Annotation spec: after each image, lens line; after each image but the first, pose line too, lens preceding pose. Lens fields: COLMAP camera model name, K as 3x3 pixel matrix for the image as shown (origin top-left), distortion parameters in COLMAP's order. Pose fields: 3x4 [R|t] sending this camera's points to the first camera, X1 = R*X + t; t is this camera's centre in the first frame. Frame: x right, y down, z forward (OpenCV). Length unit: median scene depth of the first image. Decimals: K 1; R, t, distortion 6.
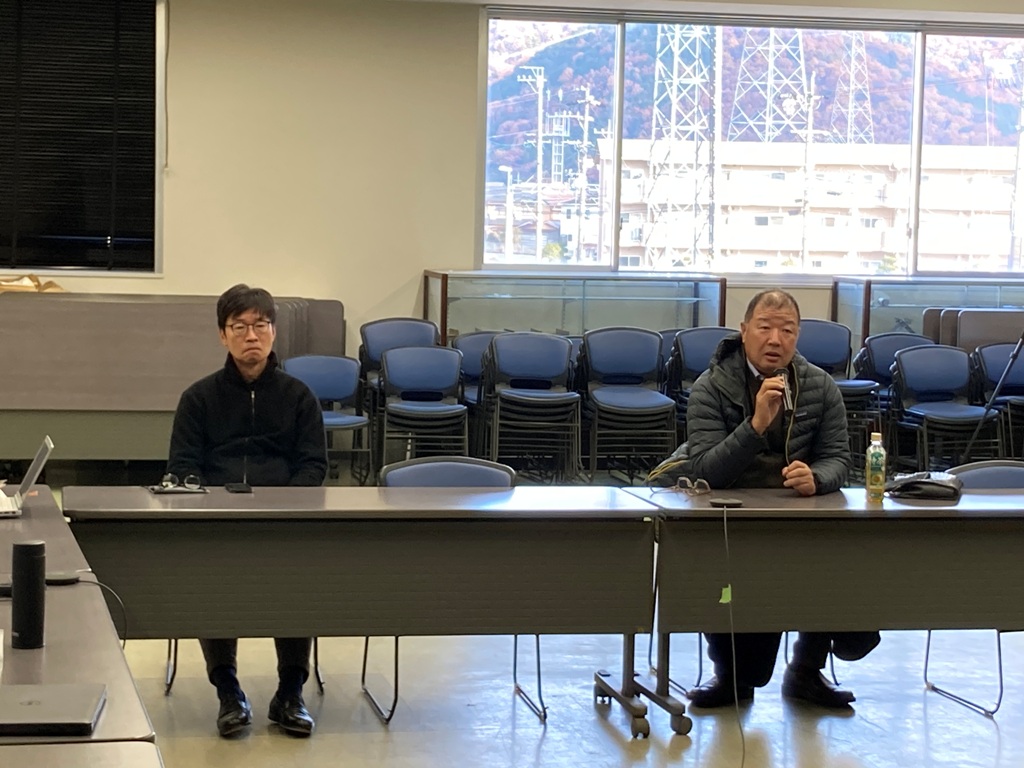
lens RADIAL K [[2377.5, 0, 505.1], [0, 2377.5, 379.0], [0, 0, 1]] dist [0.201511, 0.000000]
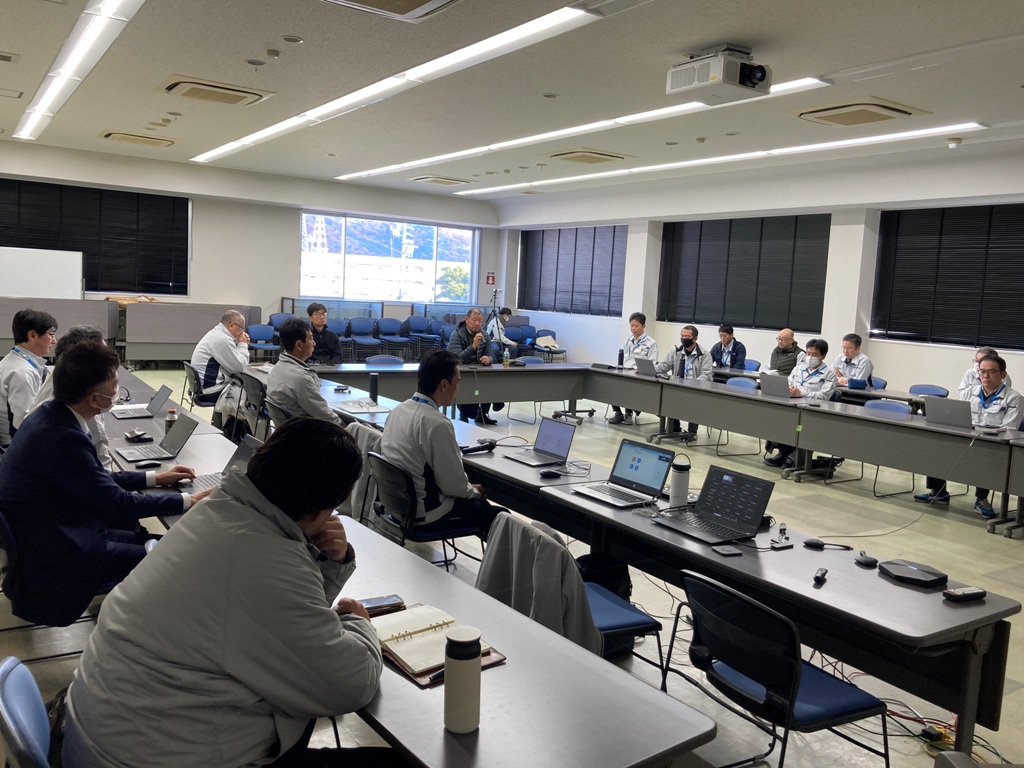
lens RADIAL K [[841.3, 0, 509.1], [0, 841.3, 383.4], [0, 0, 1]] dist [0.029527, -0.023032]
pose [[0.933035, -0.012278, 0.359576, -0.151246], [-0.007260, 0.998572, 0.052936, 0.004417], [-0.359713, -0.052001, 0.931613, -0.096737]]
